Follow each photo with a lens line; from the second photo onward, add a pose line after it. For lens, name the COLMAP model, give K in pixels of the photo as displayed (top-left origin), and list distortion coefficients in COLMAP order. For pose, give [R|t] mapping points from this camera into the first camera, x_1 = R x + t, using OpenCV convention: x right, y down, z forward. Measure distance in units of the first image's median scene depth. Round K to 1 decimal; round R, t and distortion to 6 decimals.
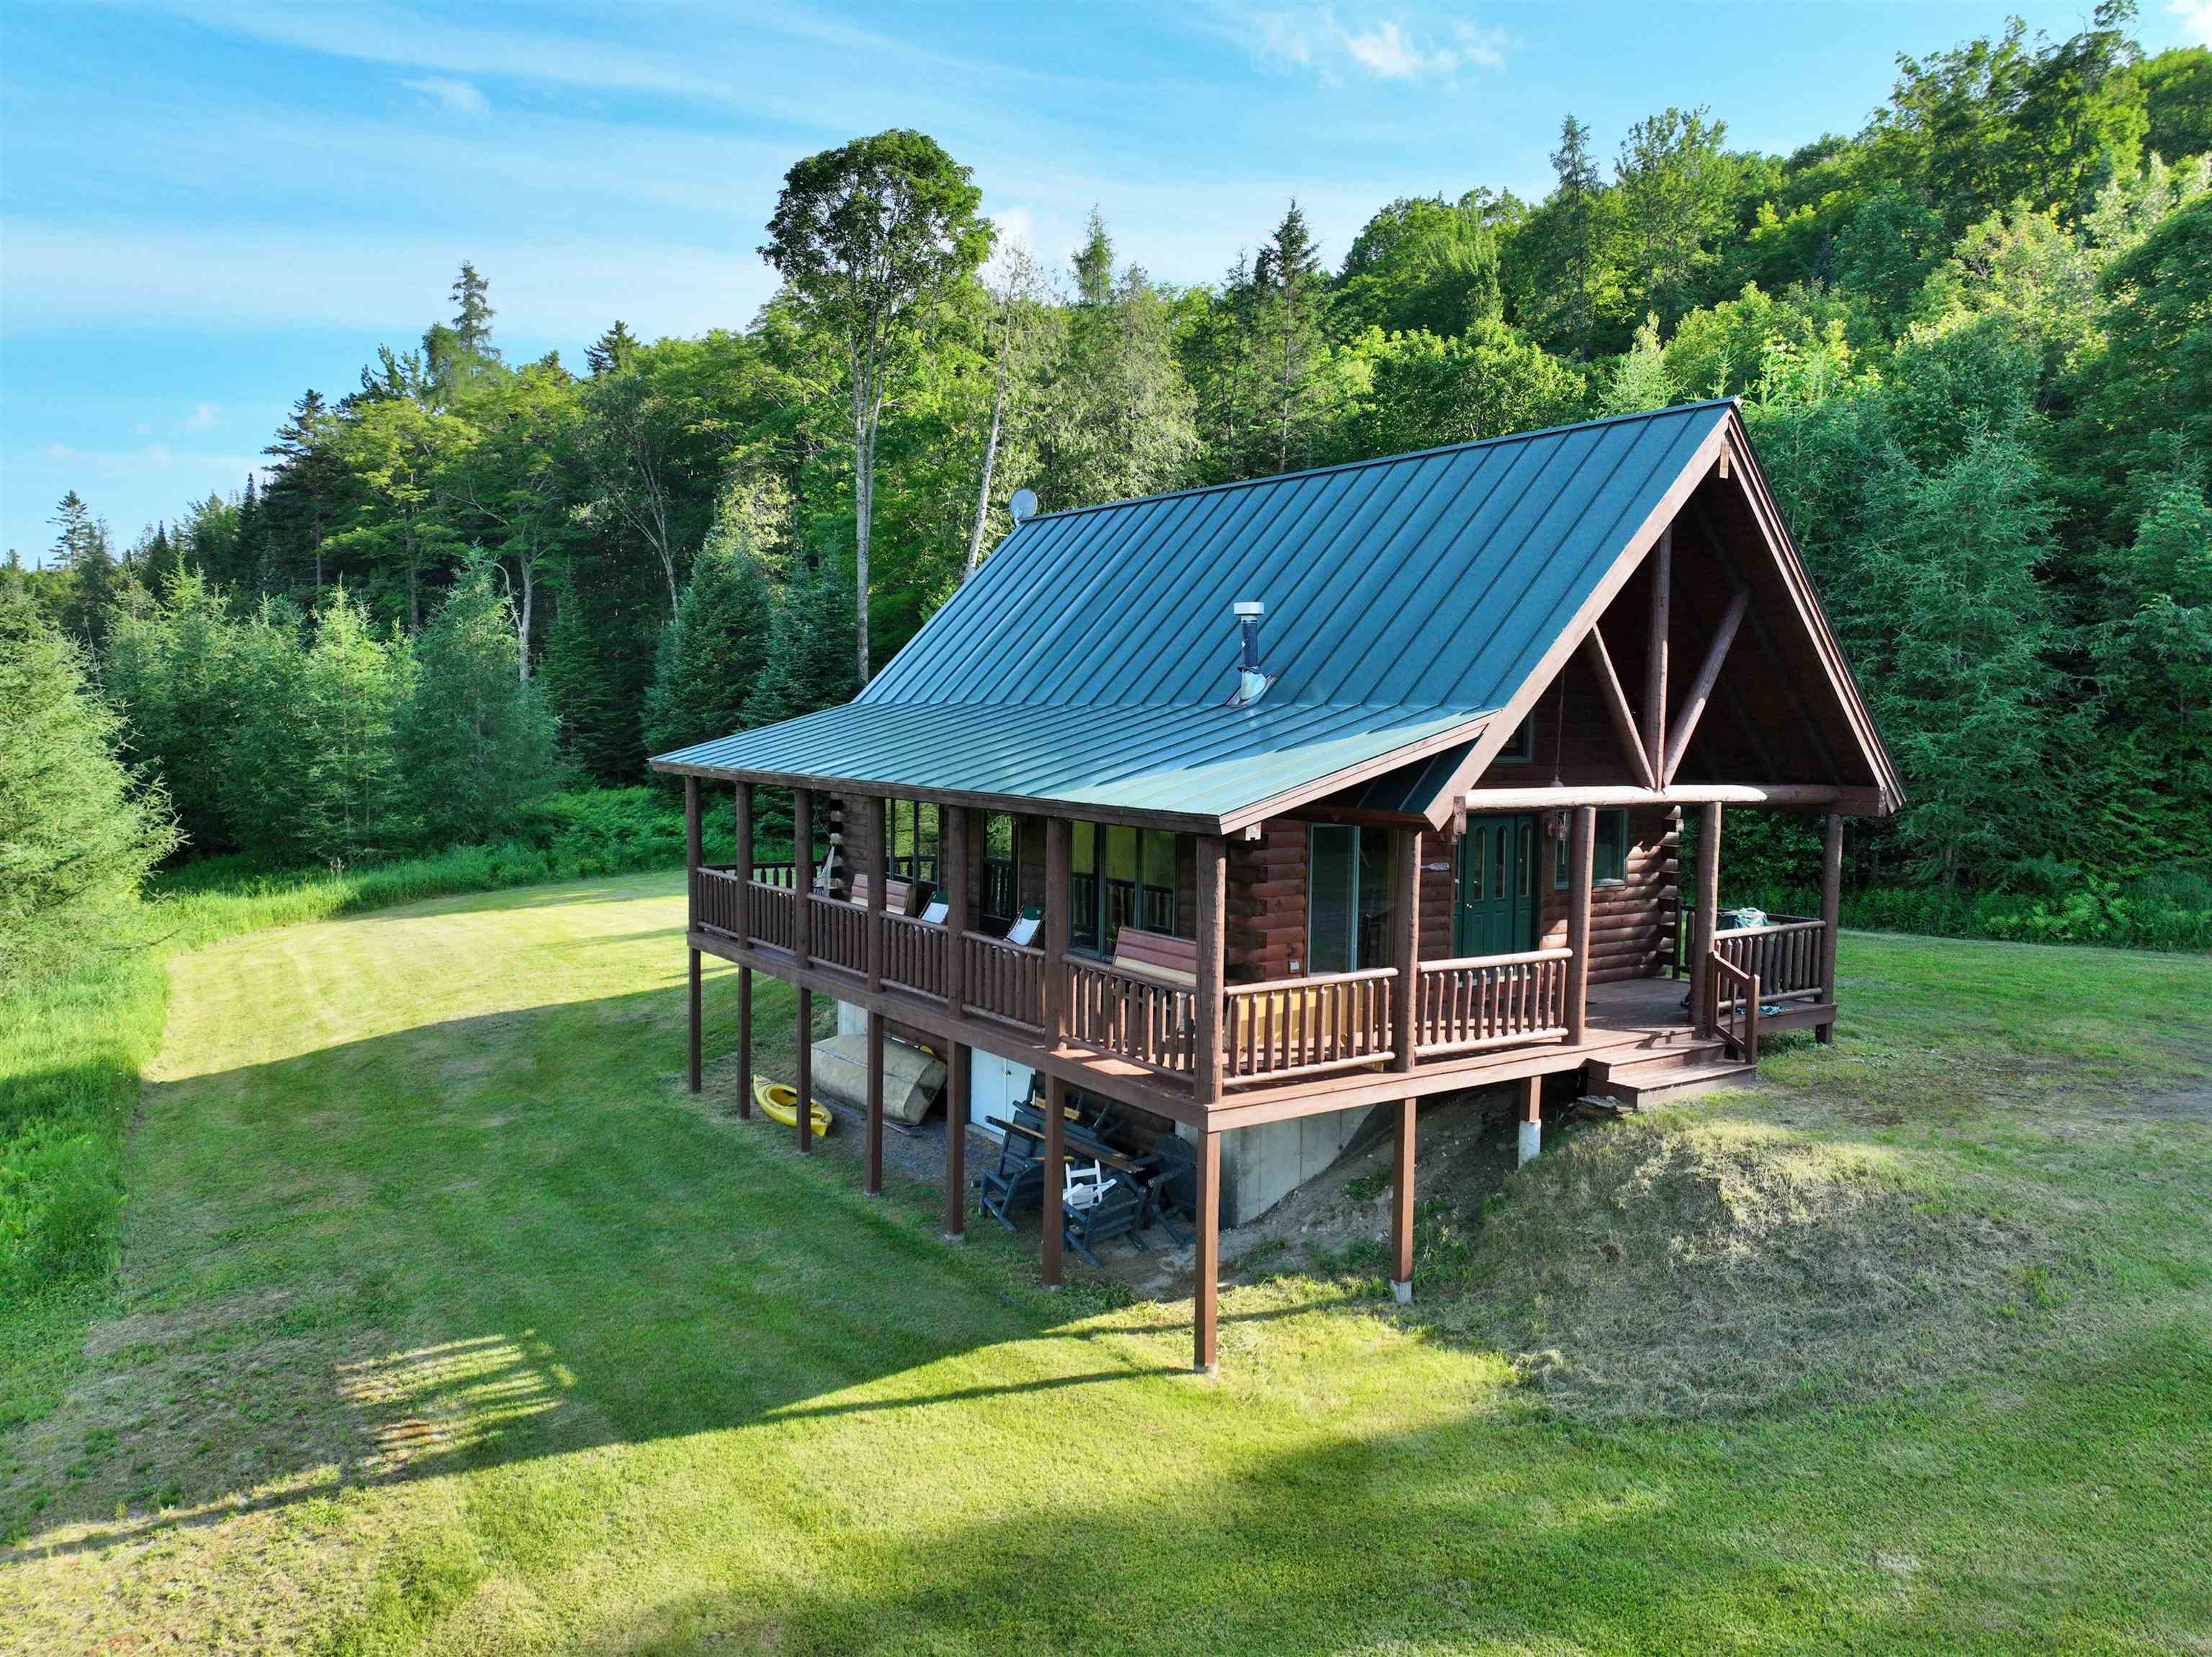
lens RADIAL K [[1573.4, 0, 1106.0], [0, 1573.4, 828.5], [0, 0, 1]] dist [0.006387, -0.000008]
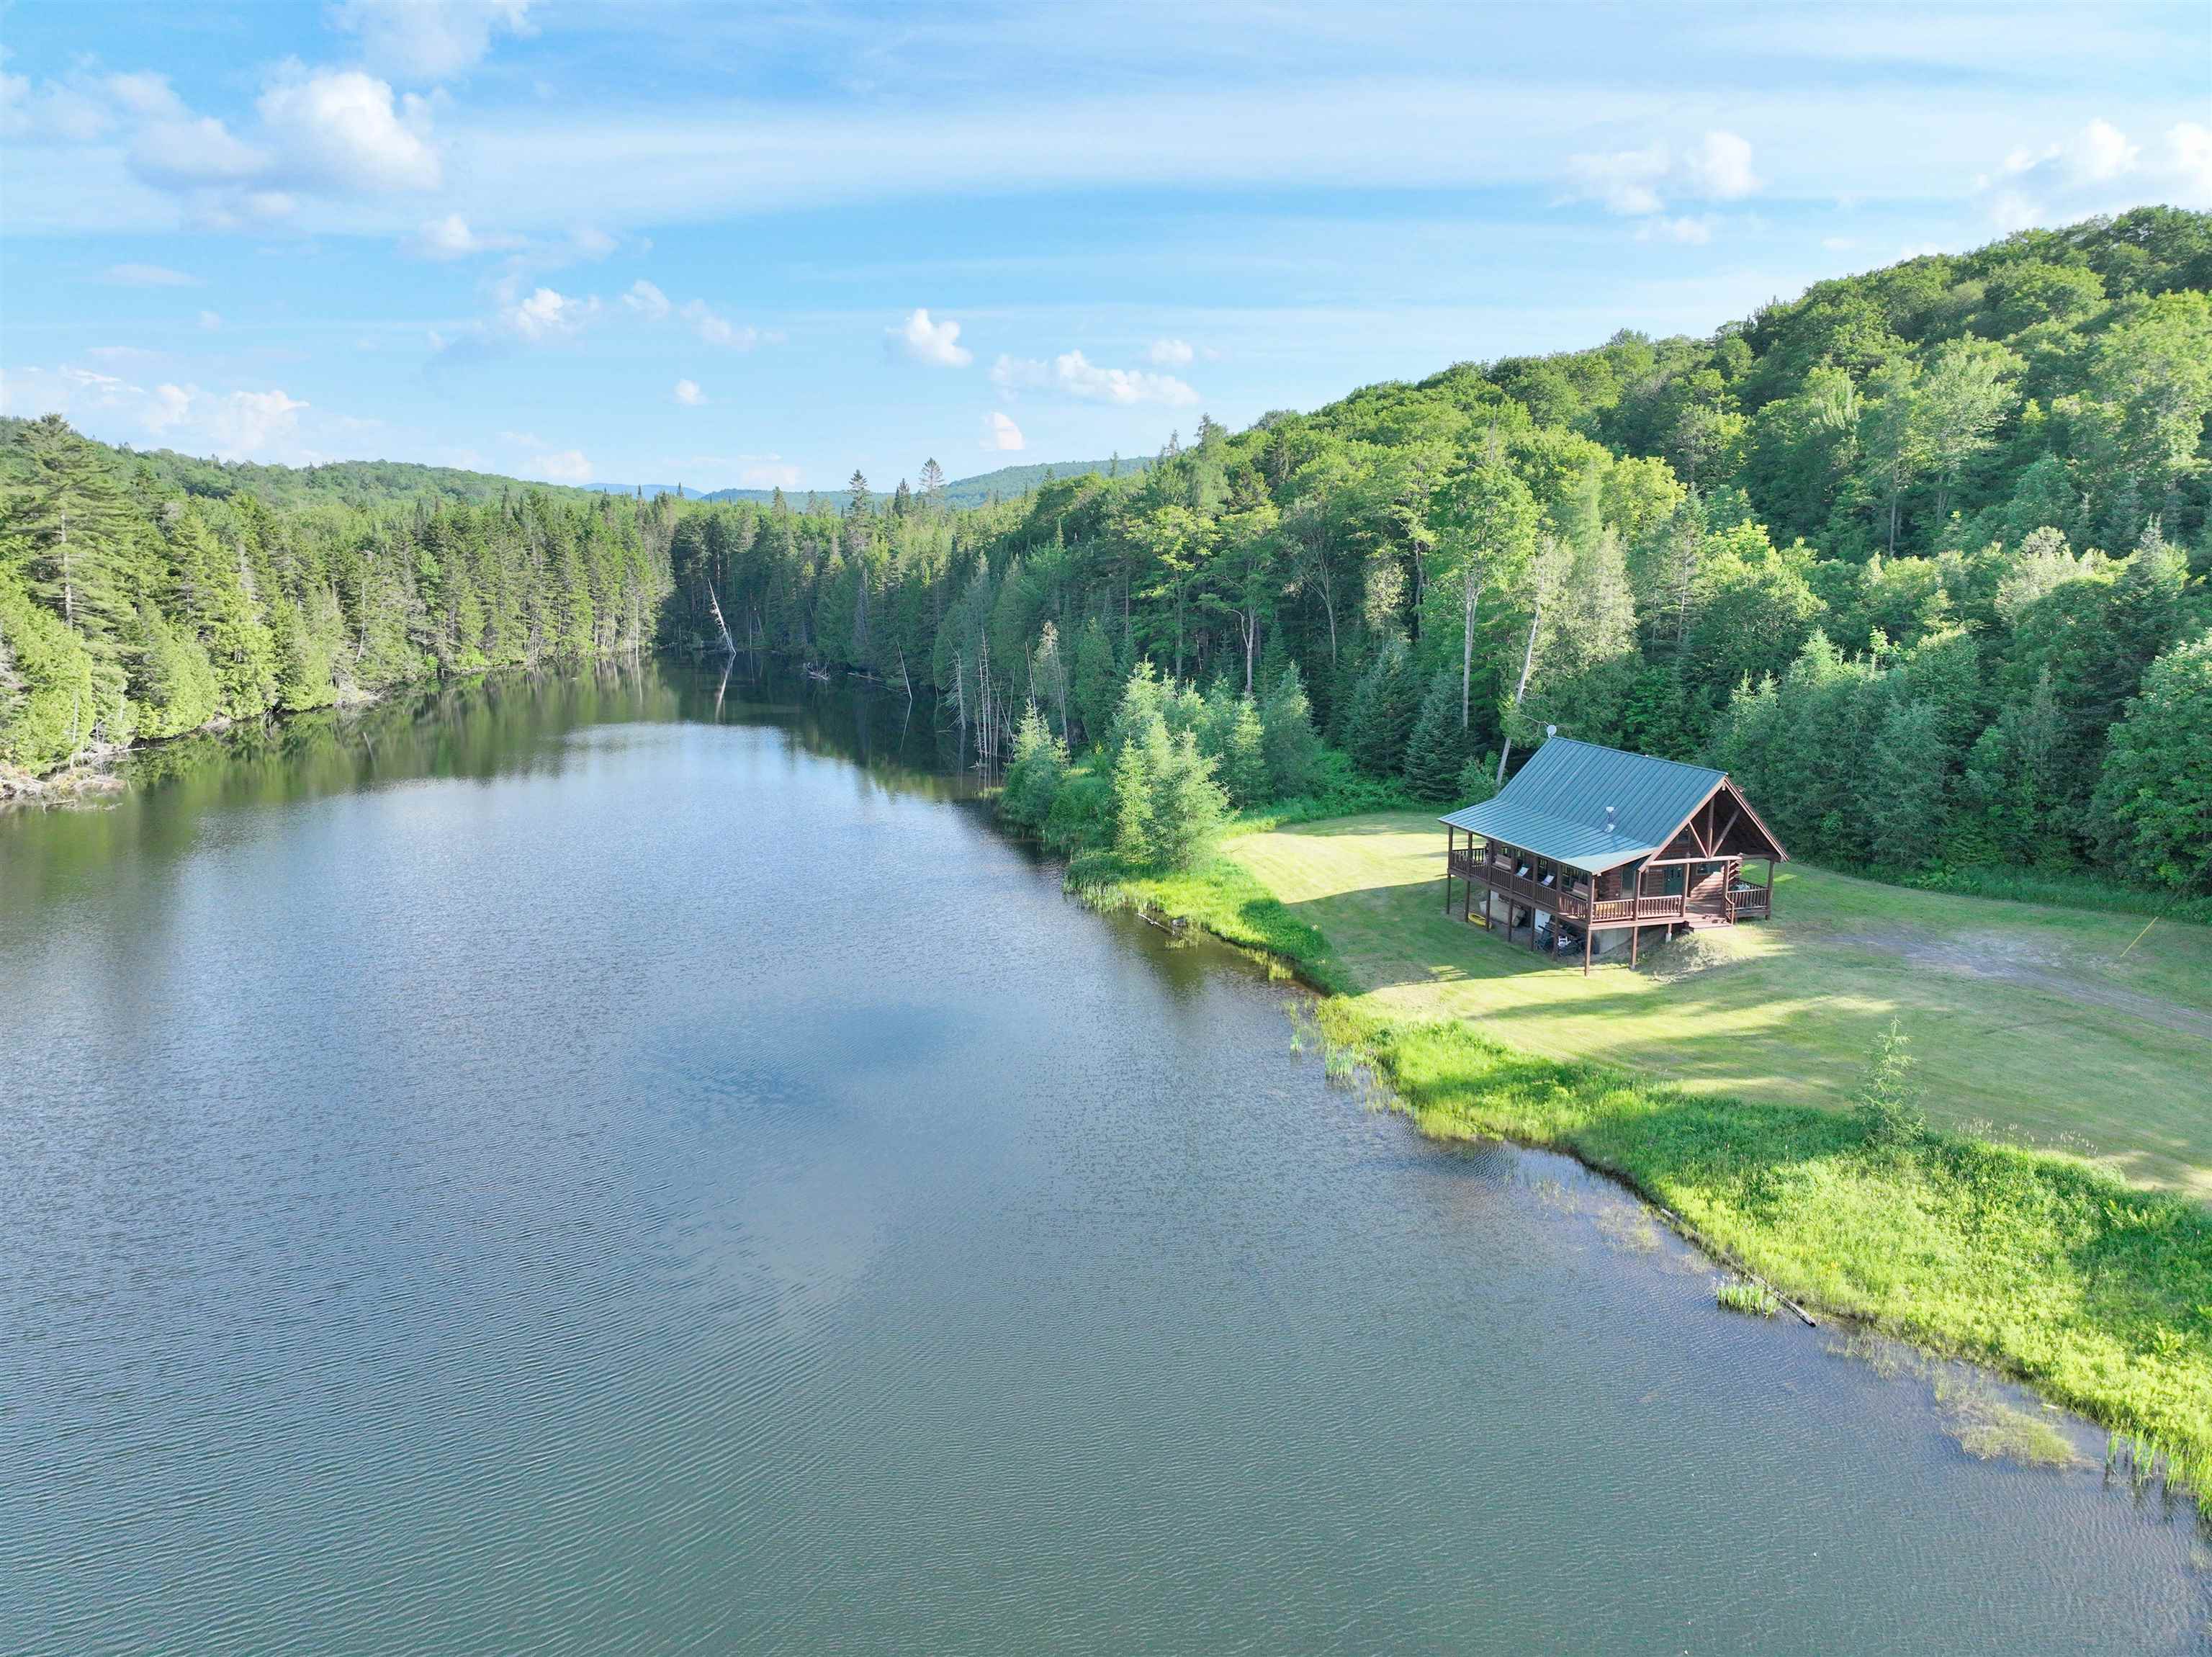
lens RADIAL K [[1573.4, 0, 1106.0], [0, 1573.4, 828.5], [0, 0, 1]] dist [0.006387, -0.000008]
pose [[0.954107, 0.042768, -0.296397, 0.041495], [-0.008382, 0.993176, 0.116326, -0.422140], [0.299349, -0.108503, 0.947954, -2.524204]]
